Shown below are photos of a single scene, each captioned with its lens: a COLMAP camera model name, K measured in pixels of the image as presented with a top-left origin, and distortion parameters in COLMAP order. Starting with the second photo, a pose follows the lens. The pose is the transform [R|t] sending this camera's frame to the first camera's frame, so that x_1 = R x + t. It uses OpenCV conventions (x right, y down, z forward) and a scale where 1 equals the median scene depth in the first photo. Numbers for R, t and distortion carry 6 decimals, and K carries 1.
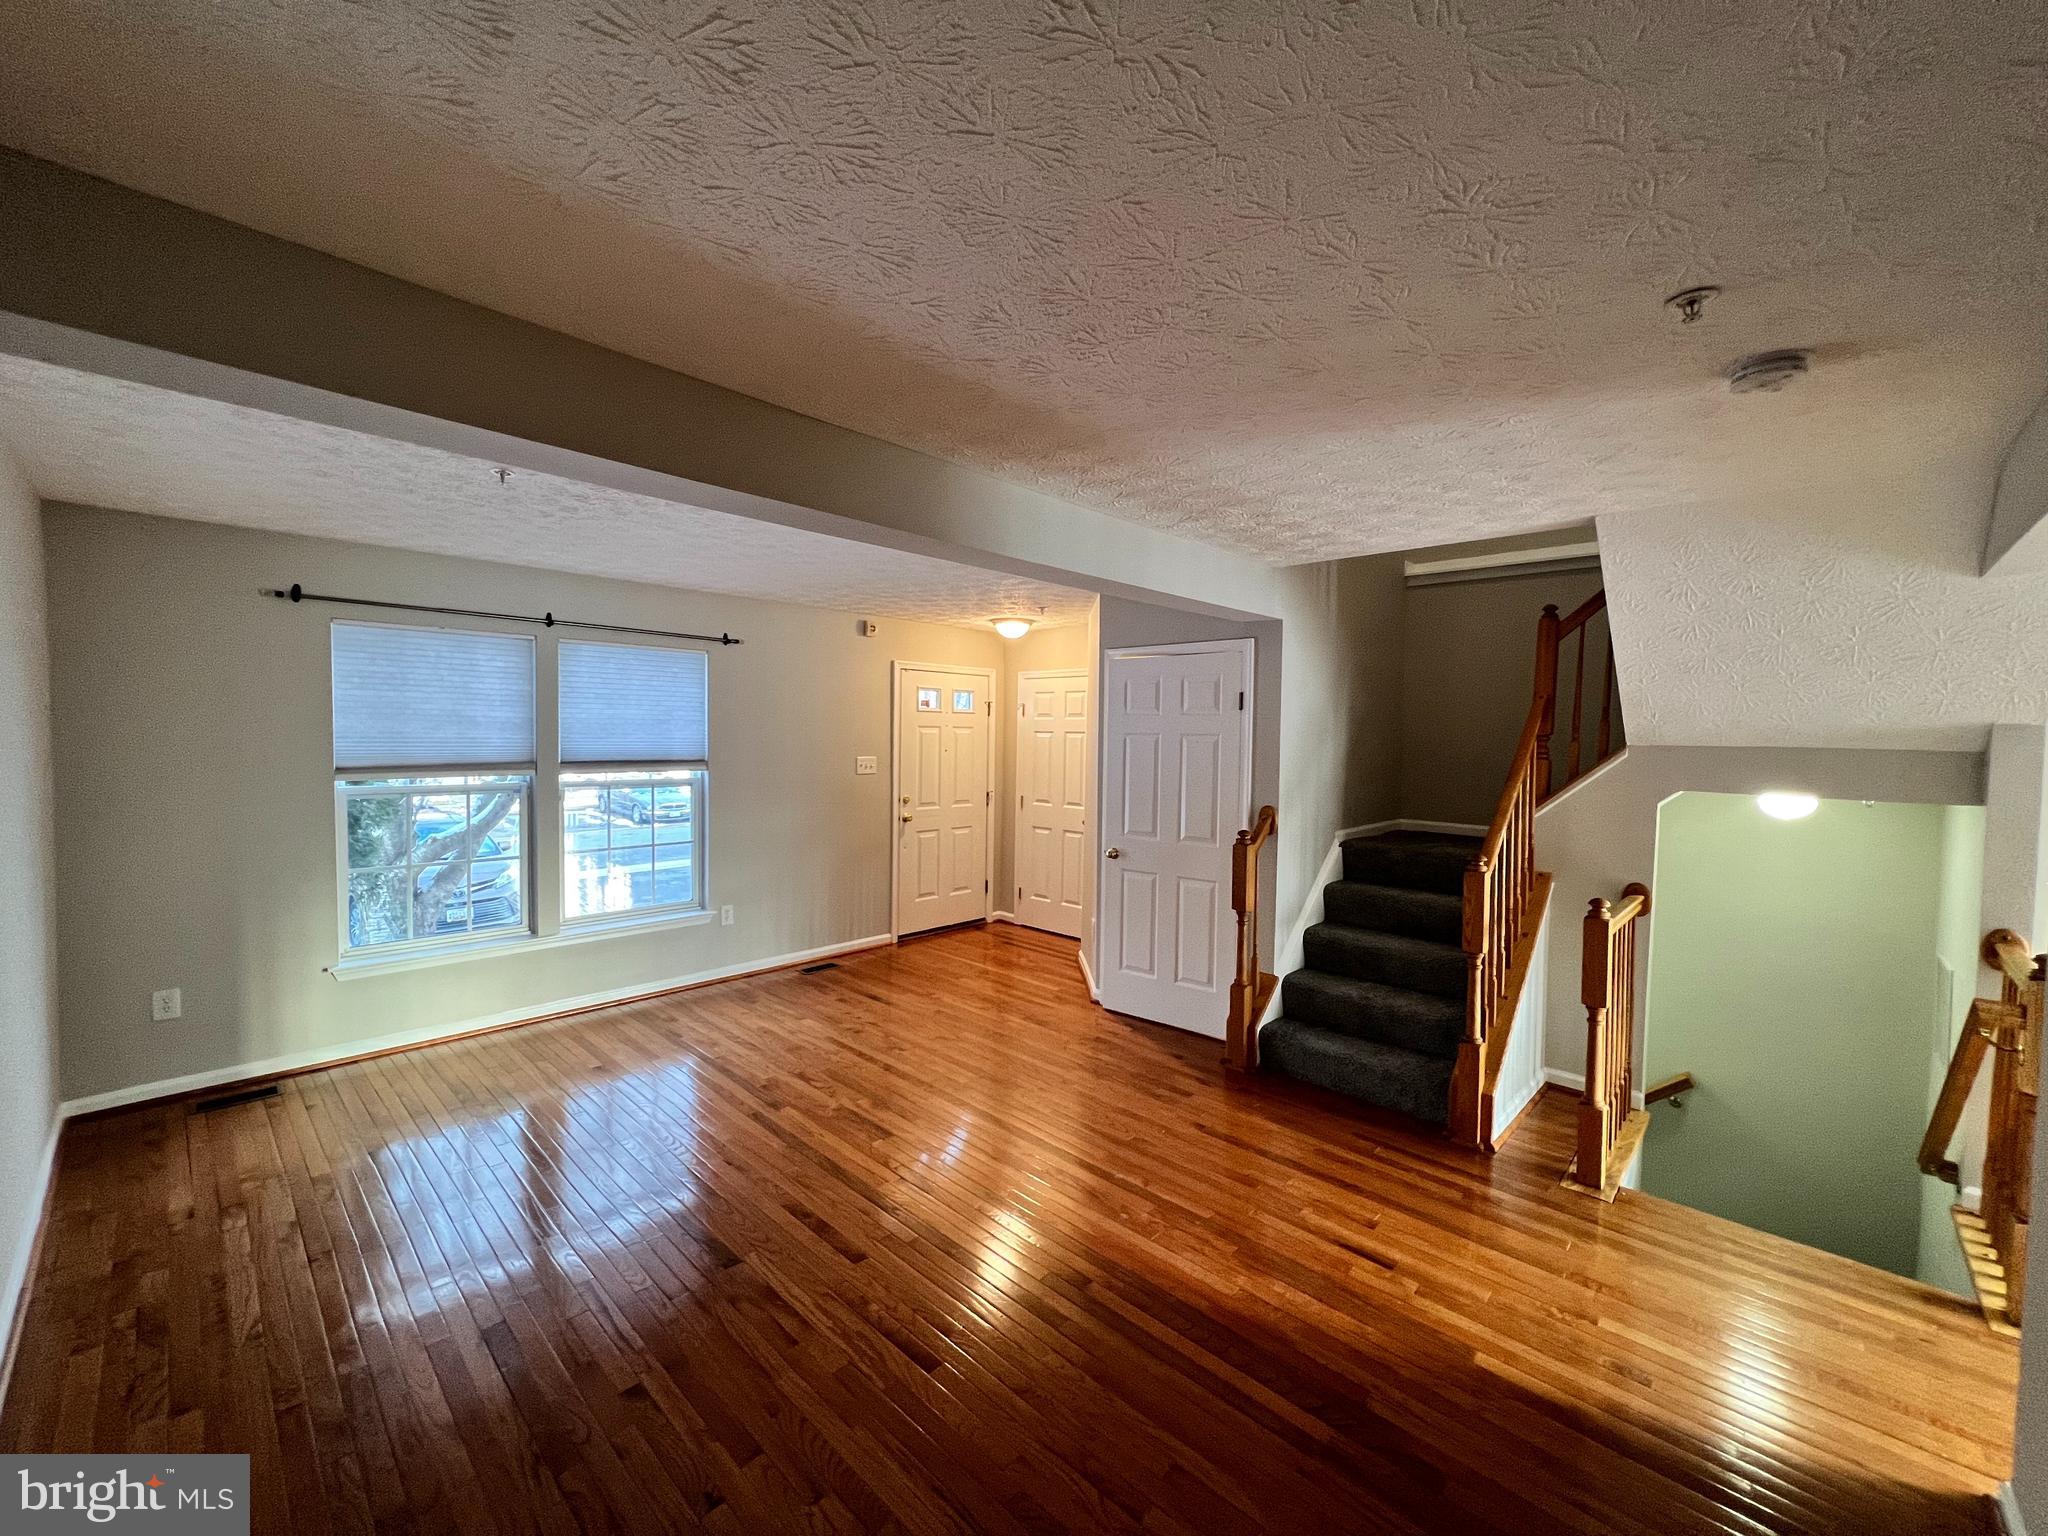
lens RADIAL K [[820.4, 0, 1021.4], [0, 820.4, 761.6], [0, 0, 1]] dist [0.000143, 0.000212]
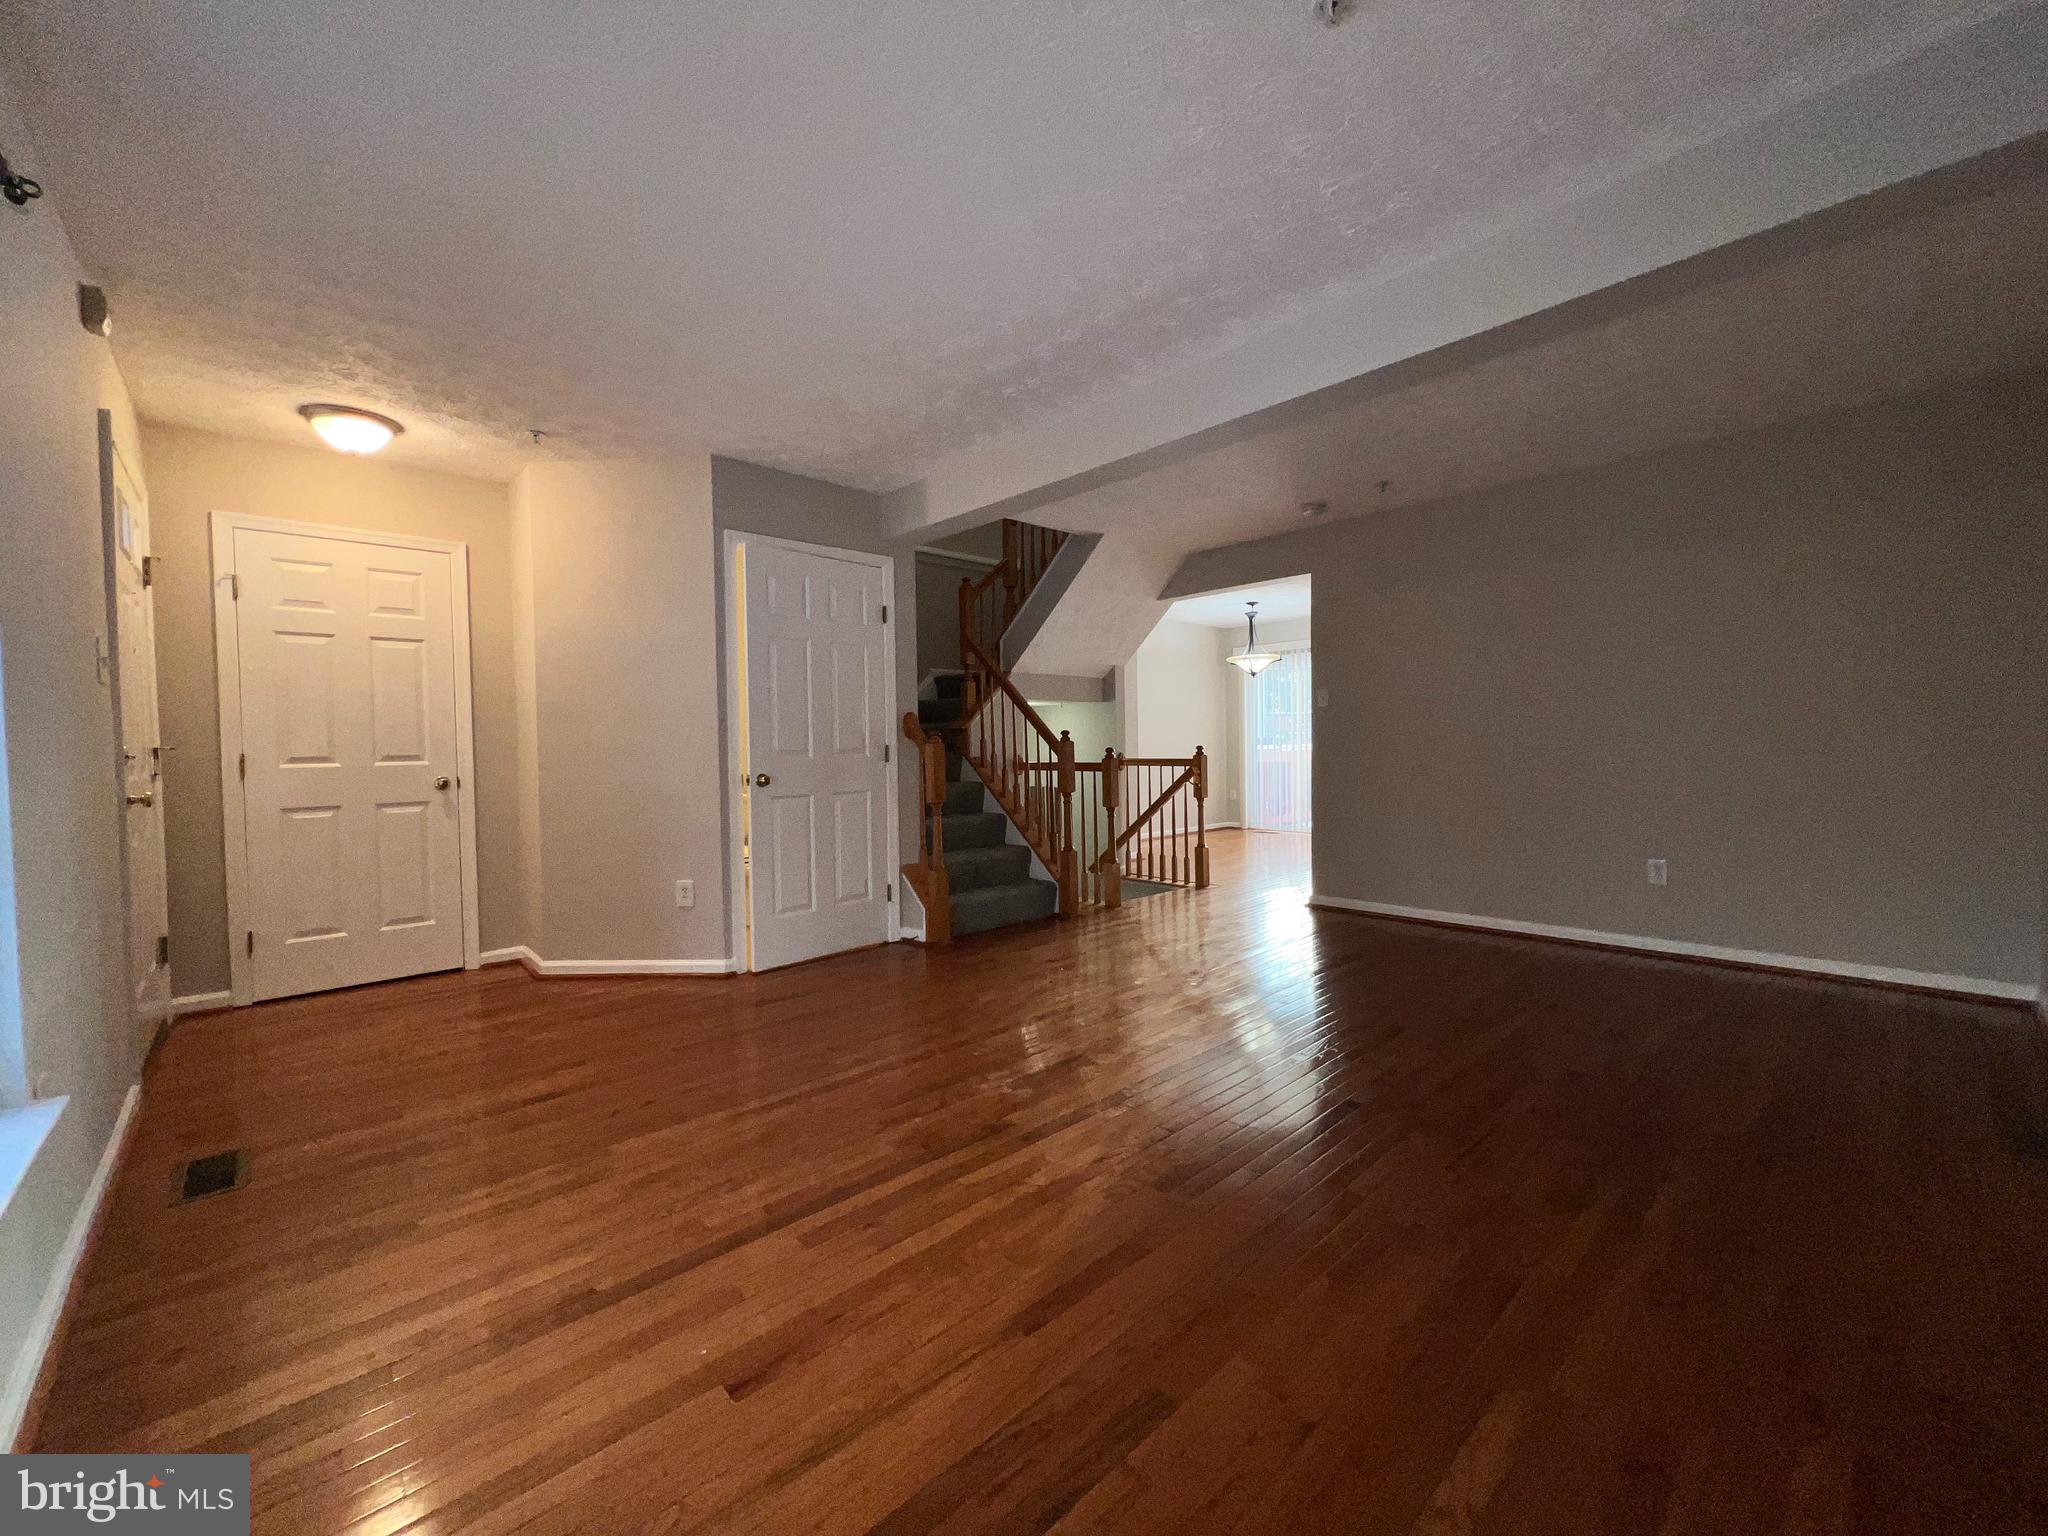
lens RADIAL K [[820.4, 0, 1021.4], [0, 820.4, 761.6], [0, 0, 1]] dist [0.000143, 0.000212]
pose [[0.058009, -0.040820, 0.997481, -0.718737], [0.053474, 0.997856, 0.037725, 0.078114], [-0.996883, 0.051151, 0.060068, 0.706402]]
